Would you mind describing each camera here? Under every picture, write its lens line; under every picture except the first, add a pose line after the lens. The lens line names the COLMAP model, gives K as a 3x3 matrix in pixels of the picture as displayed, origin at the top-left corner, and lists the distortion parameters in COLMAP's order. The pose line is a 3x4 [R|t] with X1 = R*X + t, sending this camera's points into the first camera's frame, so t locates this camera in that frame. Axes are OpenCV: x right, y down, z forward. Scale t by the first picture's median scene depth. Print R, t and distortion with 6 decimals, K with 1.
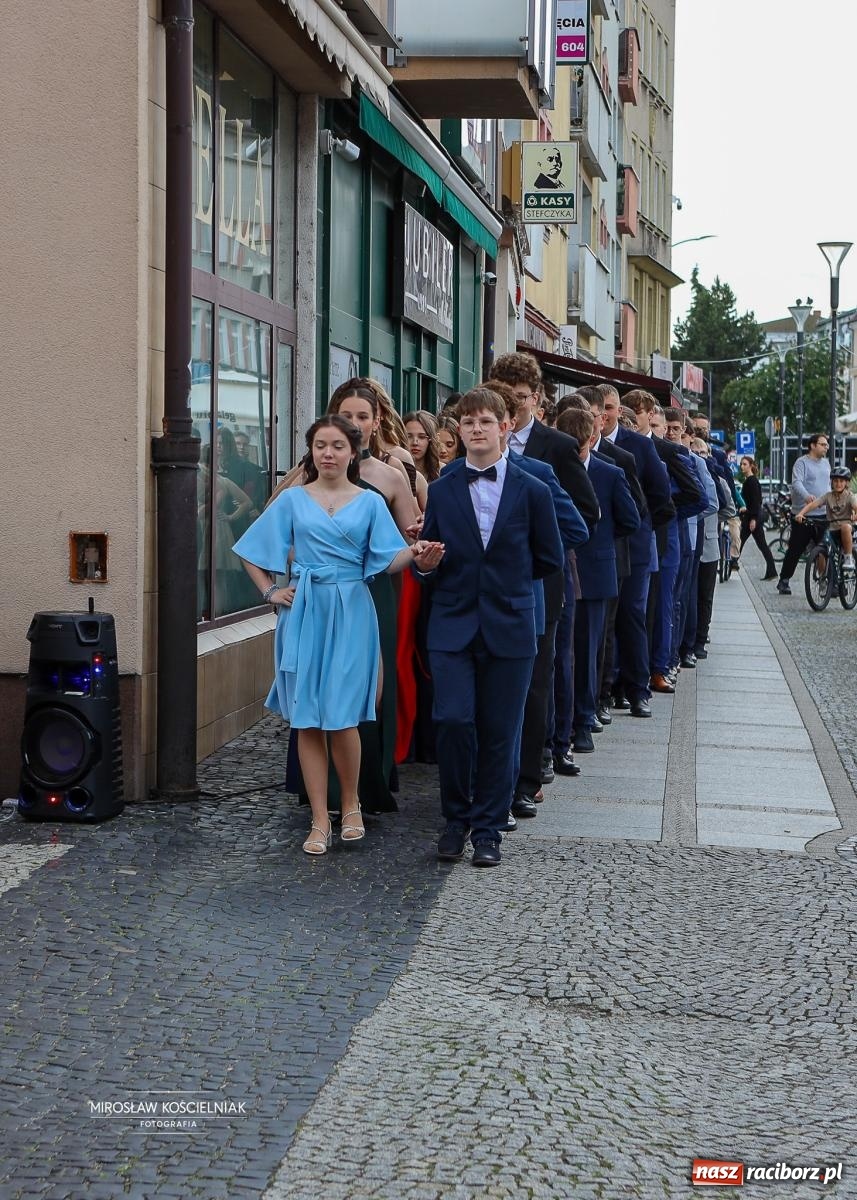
lens RADIAL K [[2215.9, 0, 391.8], [0, 2215.9, 599.2], [0, 0, 1]] dist [0.064113, 0.110578]
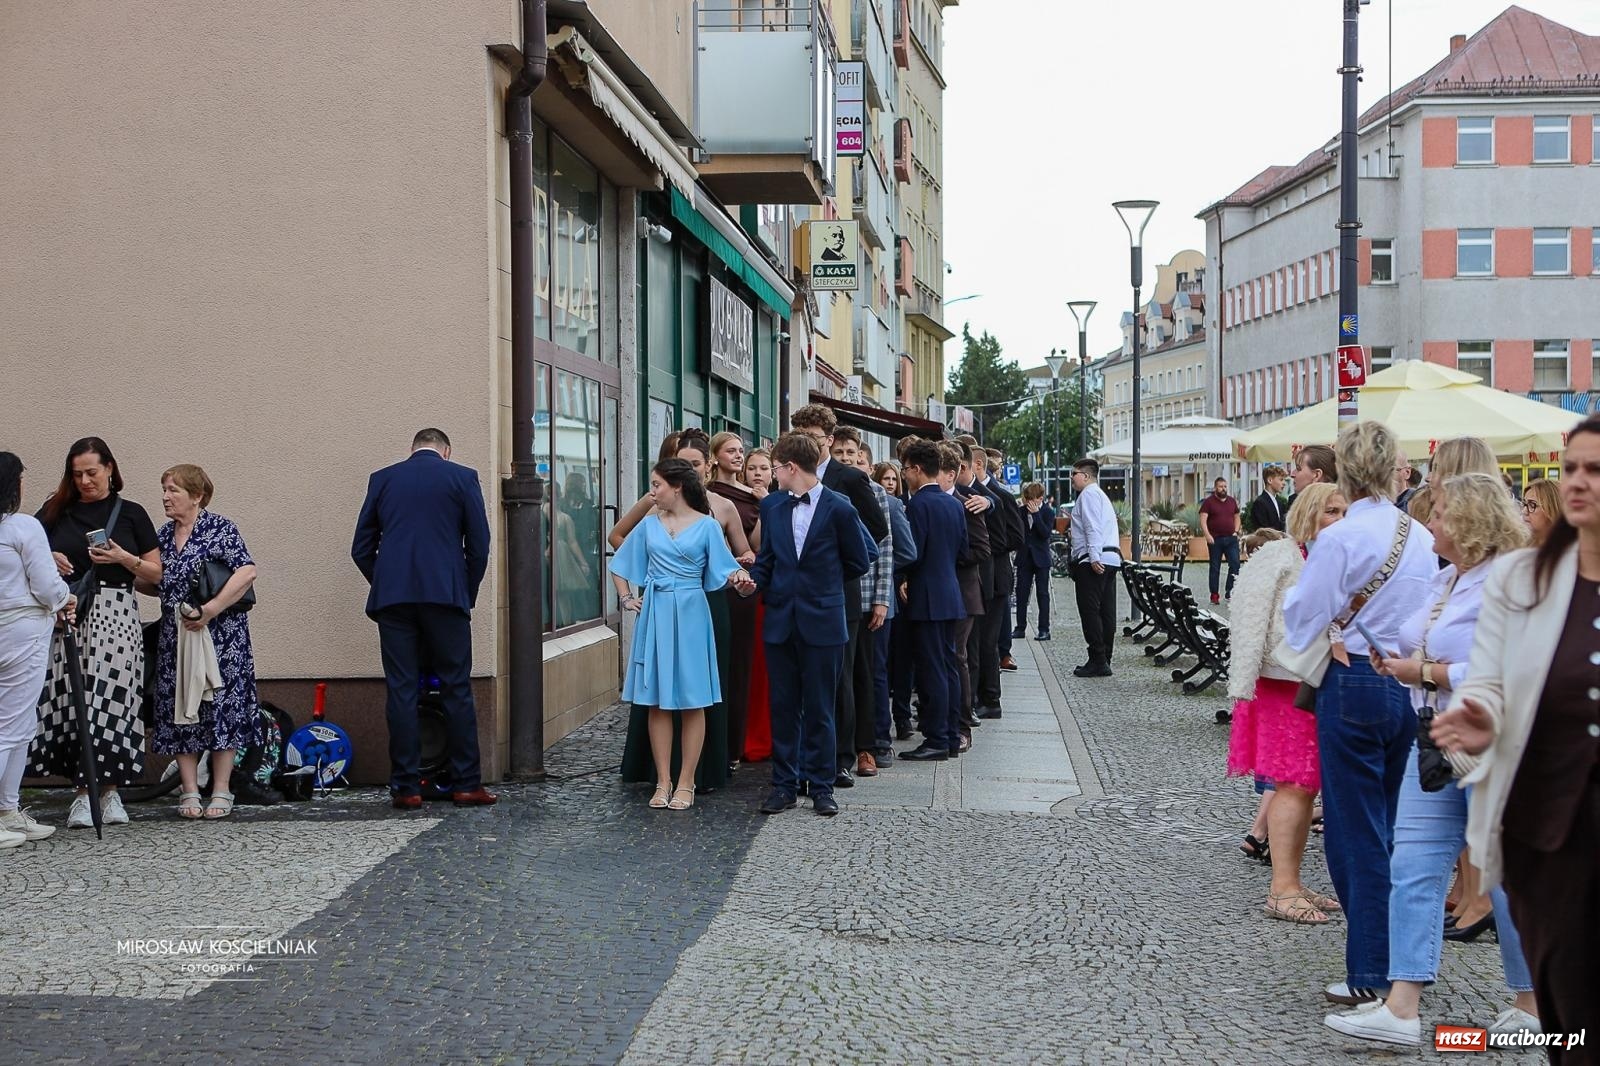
lens RADIAL K [[2834.9, 0, 812.0], [0, 2834.9, 535.1], [0, 0, 1]] dist [0.157882, -0.102446]
pose [[0.999110, -0.015989, 0.039029, -0.001347], [0.017825, 0.998729, -0.047146, 0.031103], [-0.038225, 0.047800, 0.998125, -0.509925]]
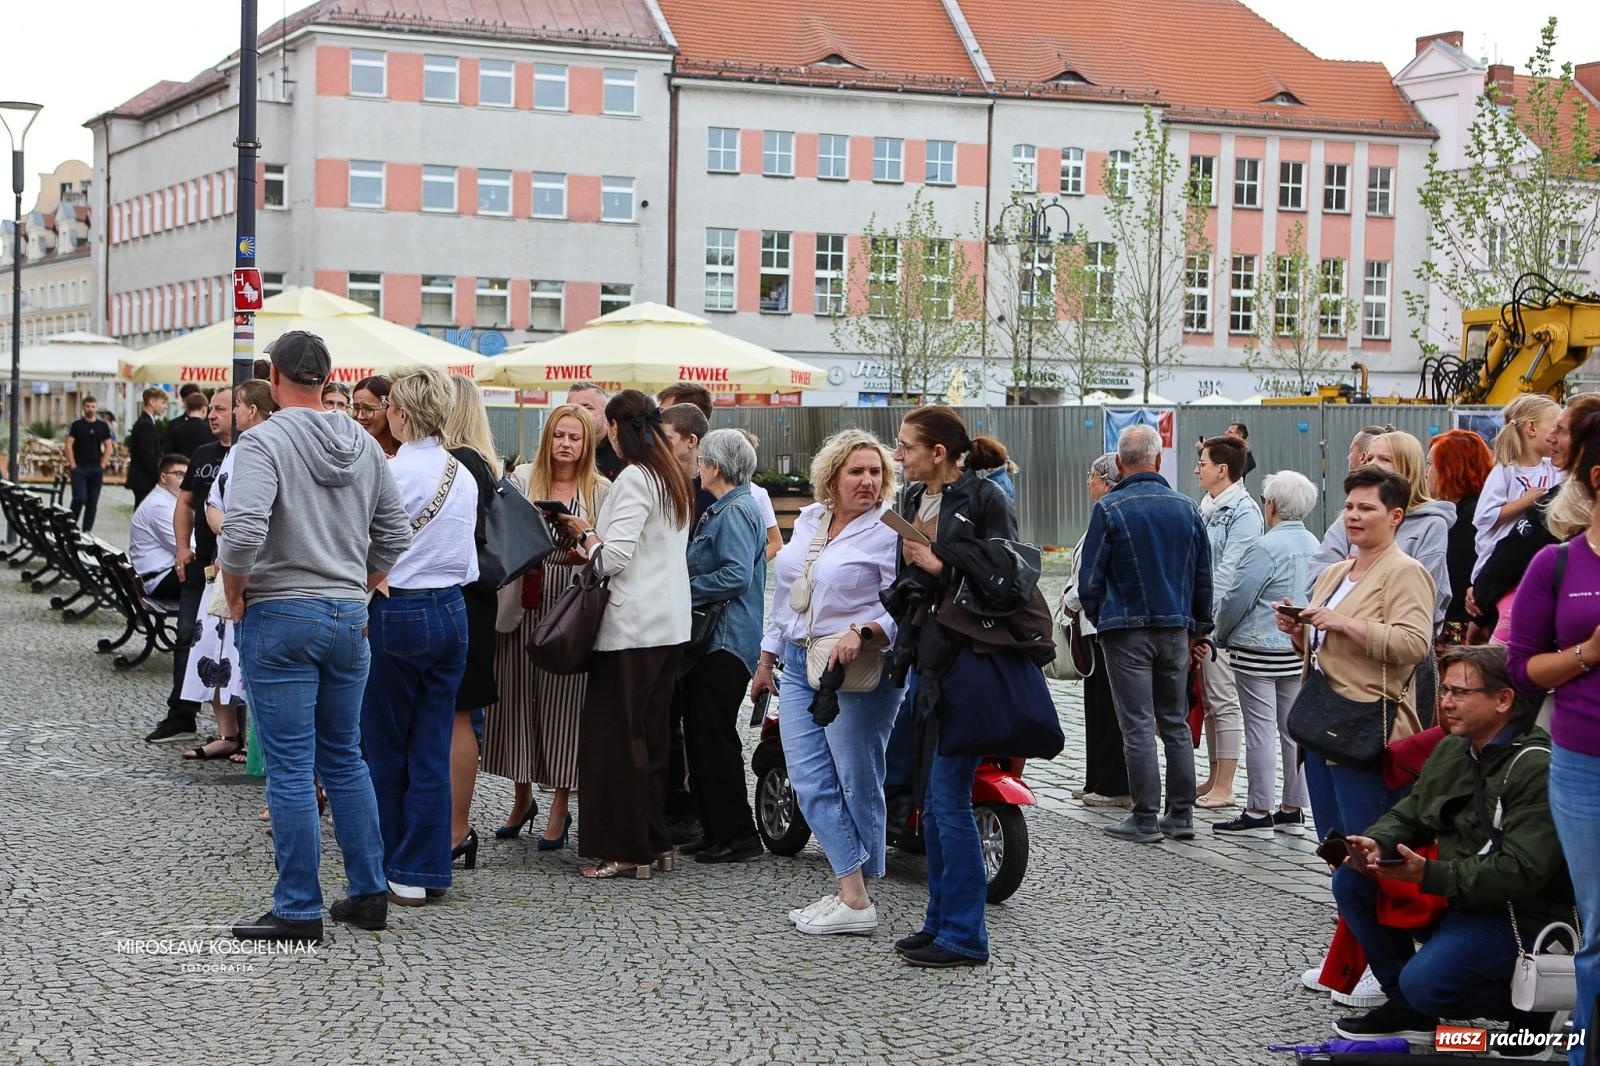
lens RADIAL K [[2834.9, 0, 812.0], [0, 2834.9, 535.1], [0, 0, 1]] dist [0.157882, -0.102446]
pose [[0.911149, -0.000140, 0.412077, 0.005853], [0.007451, 0.999842, -0.016137, 0.022366], [-0.412009, 0.017774, 0.911006, -0.391737]]
